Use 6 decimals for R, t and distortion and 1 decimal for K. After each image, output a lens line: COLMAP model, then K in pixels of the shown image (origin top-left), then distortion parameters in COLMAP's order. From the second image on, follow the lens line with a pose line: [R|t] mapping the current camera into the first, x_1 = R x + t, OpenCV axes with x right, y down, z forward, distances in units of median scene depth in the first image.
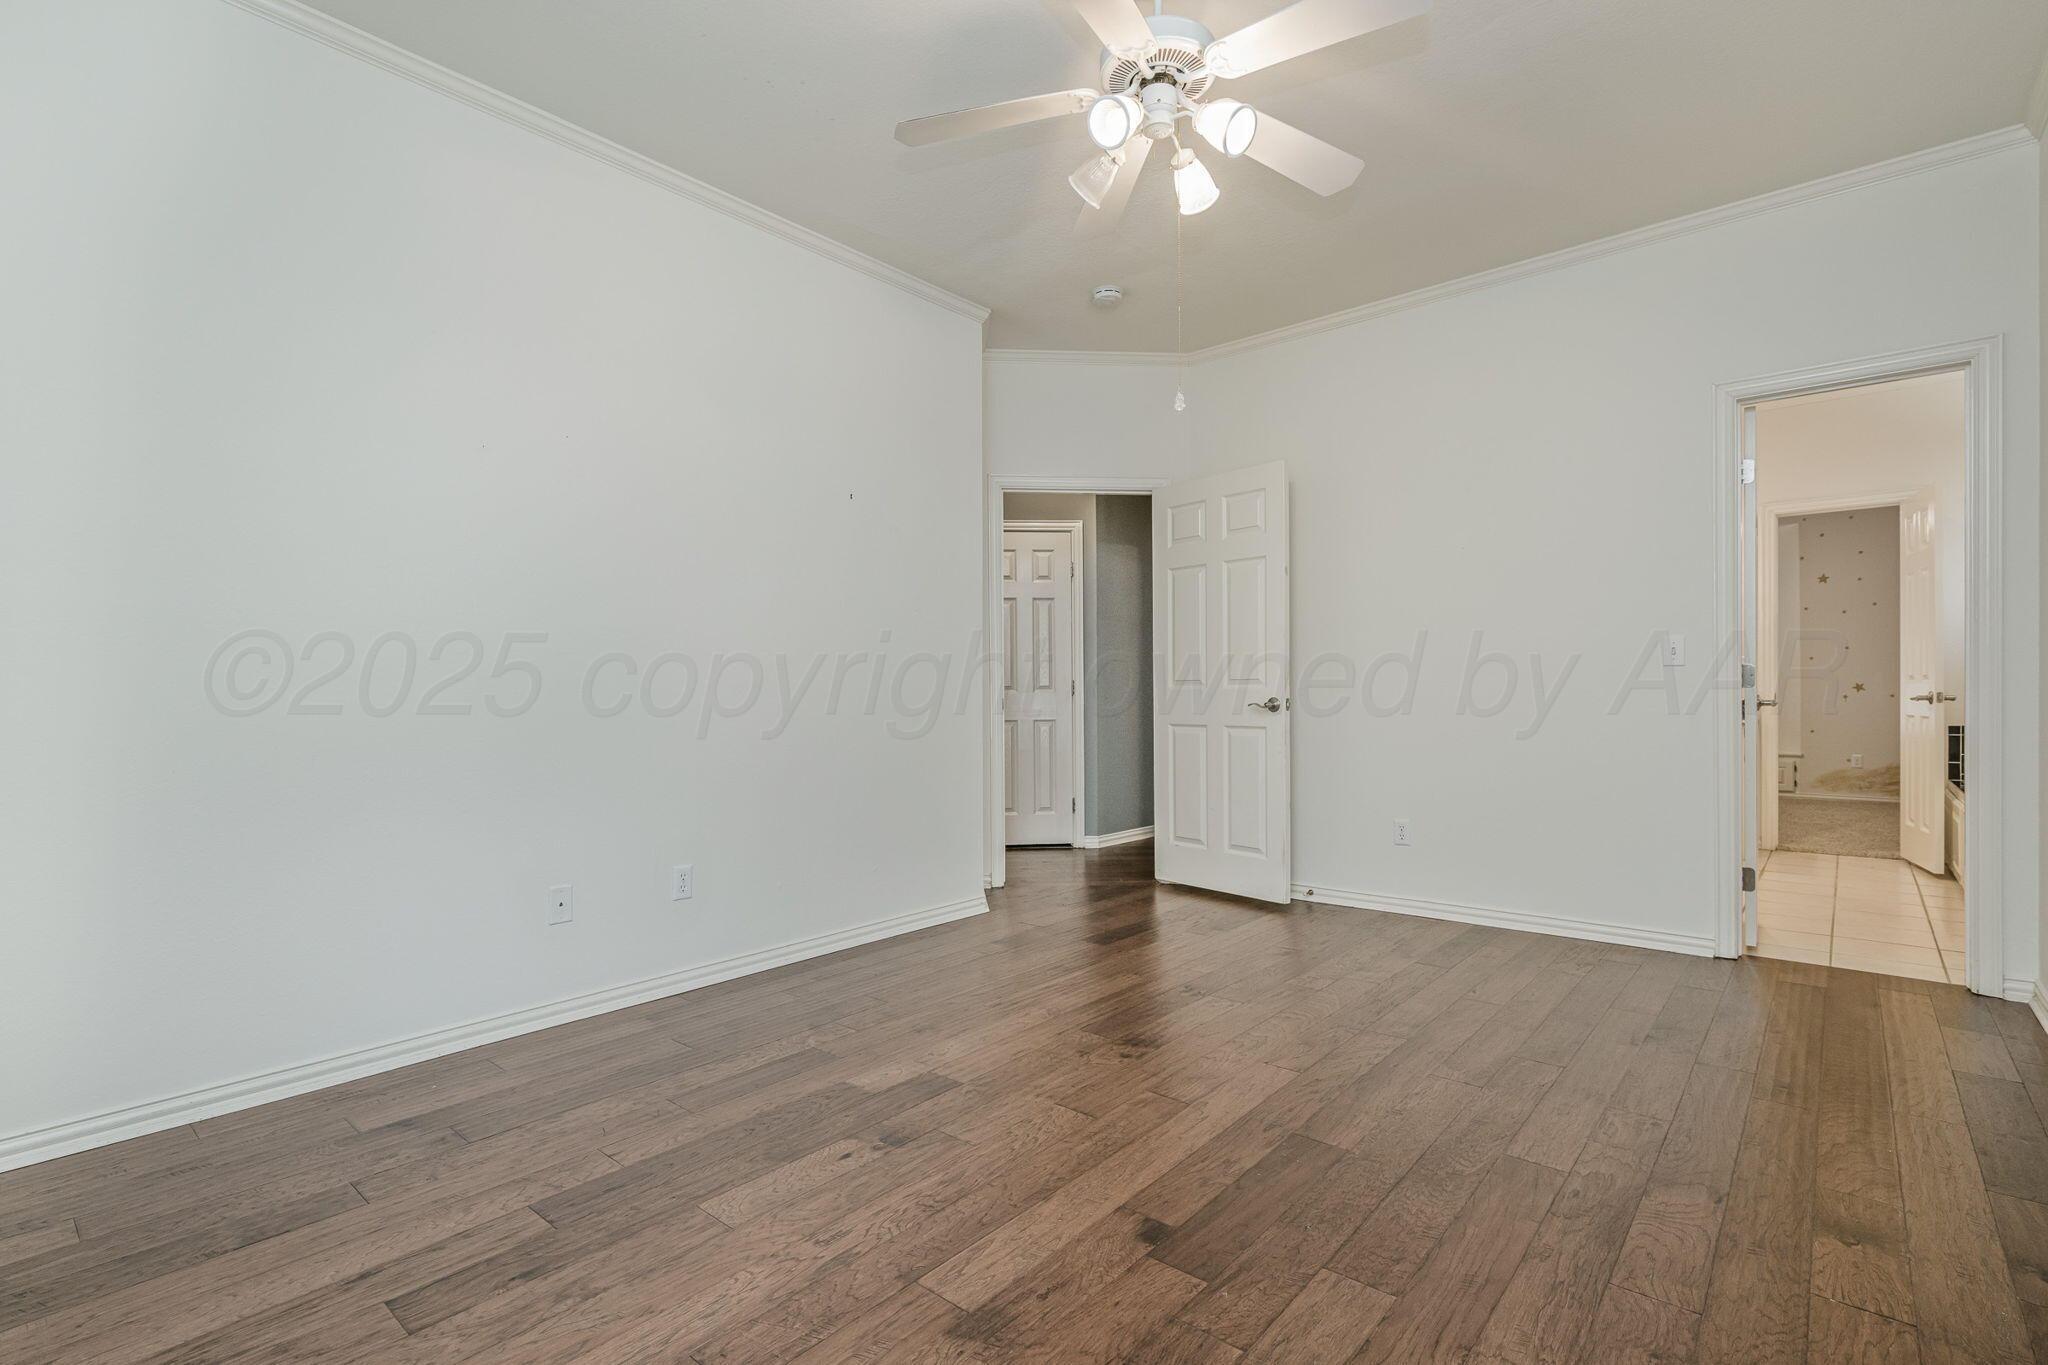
lens RADIAL K [[957.8, 0, 1028.0], [0, 957.8, 706.2], [0, 0, 1]] dist [-0.004828, 0.000491]
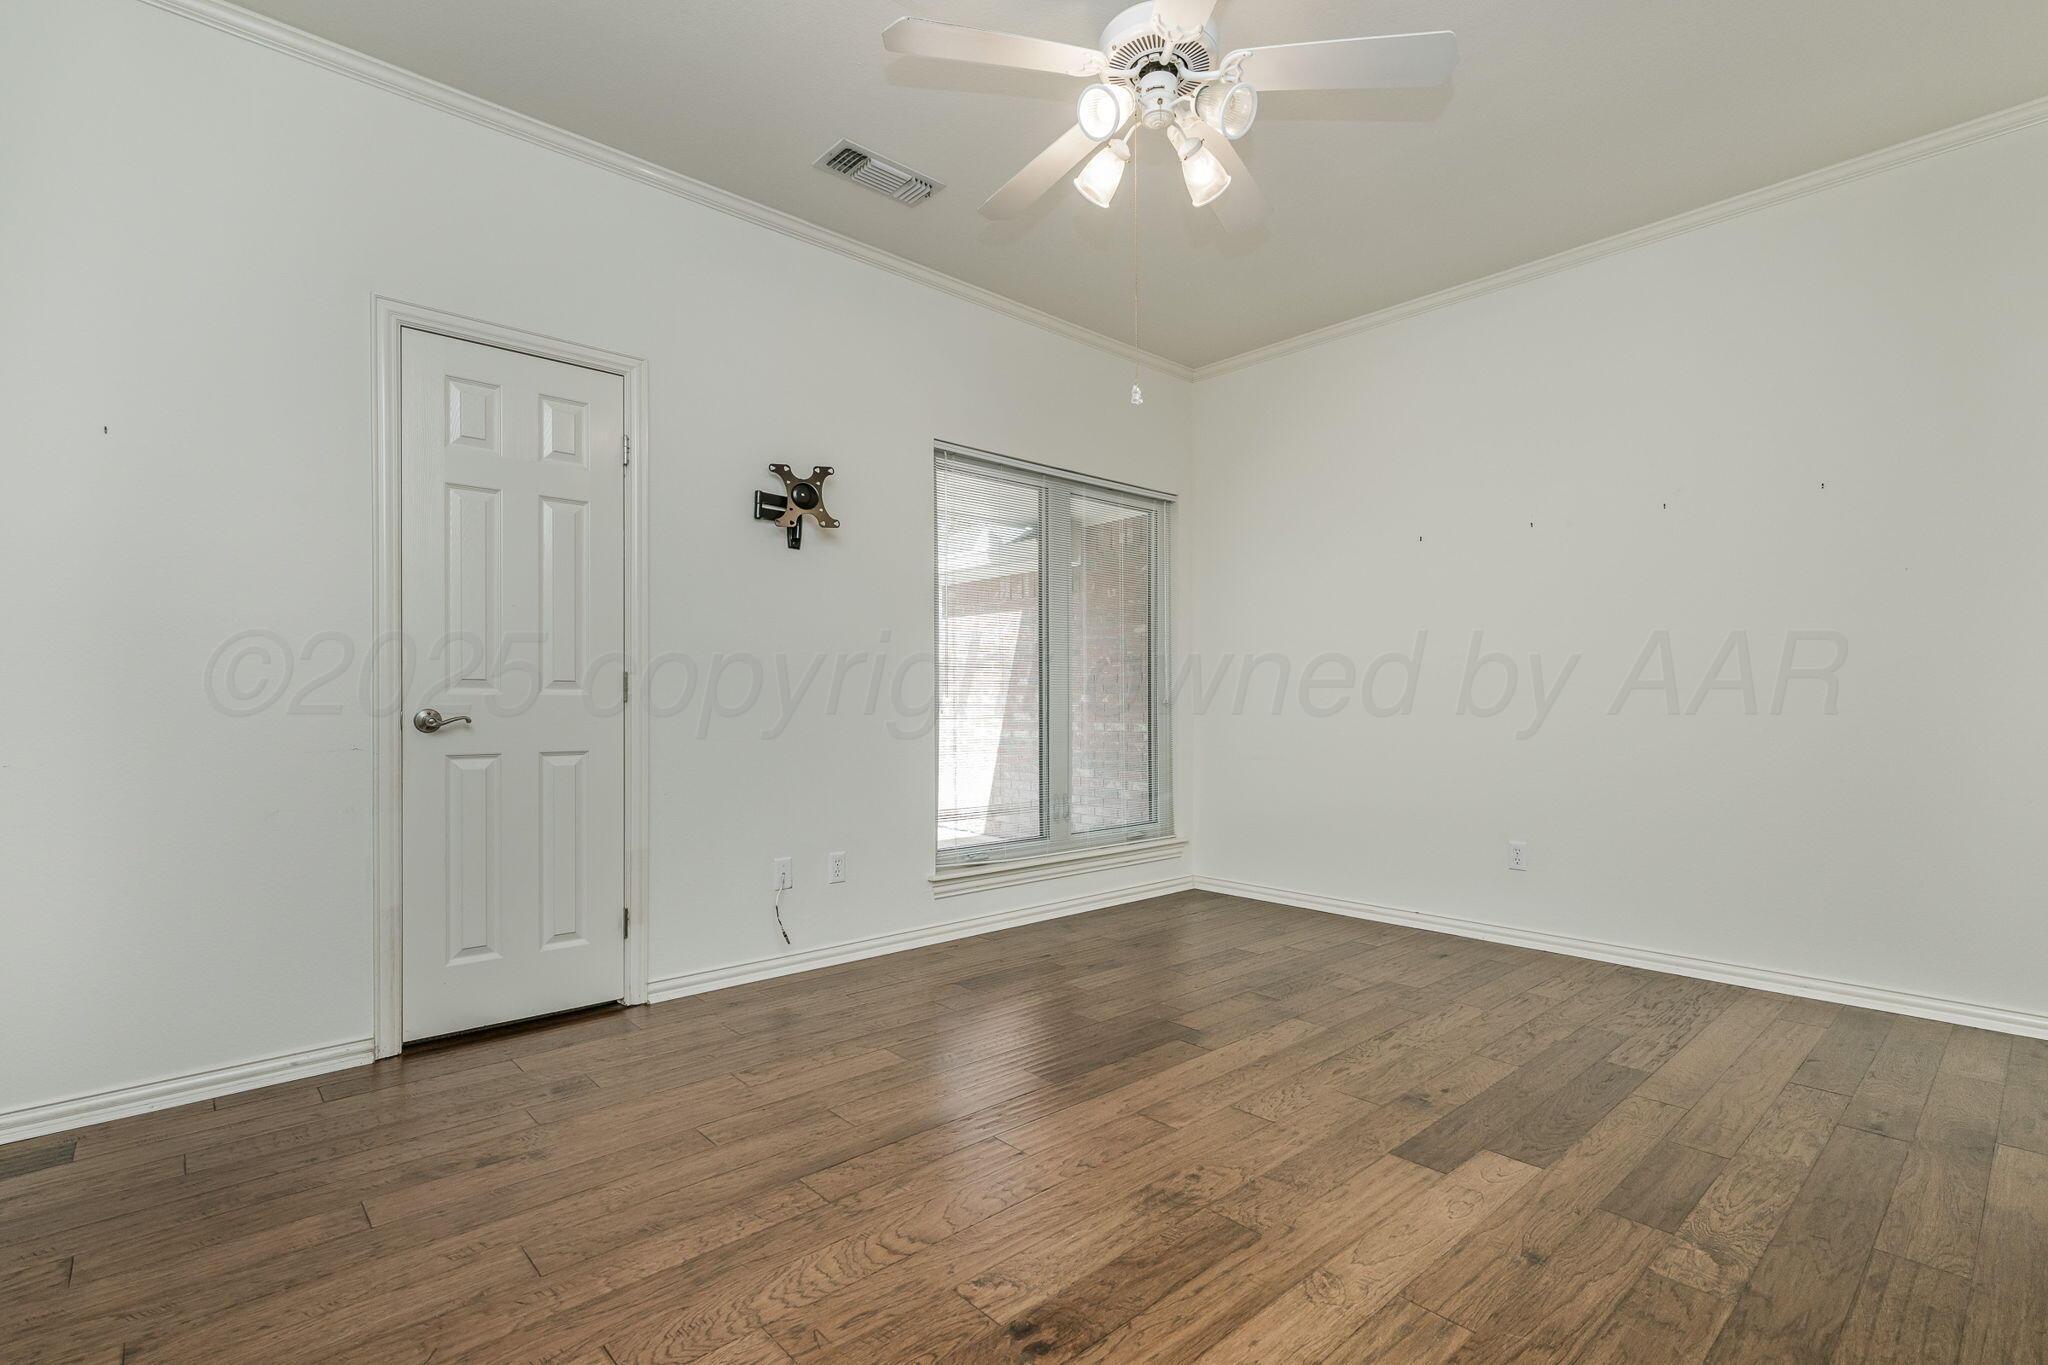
lens RADIAL K [[957.8, 0, 1028.0], [0, 957.8, 706.2], [0, 0, 1]] dist [-0.004828, 0.000491]
pose [[-0.992396, 0.008351, 0.122800, 0.151954], [0.010076, 0.999859, 0.013436, -0.022960], [-0.122671, 0.014571, -0.992340, 1.970092]]
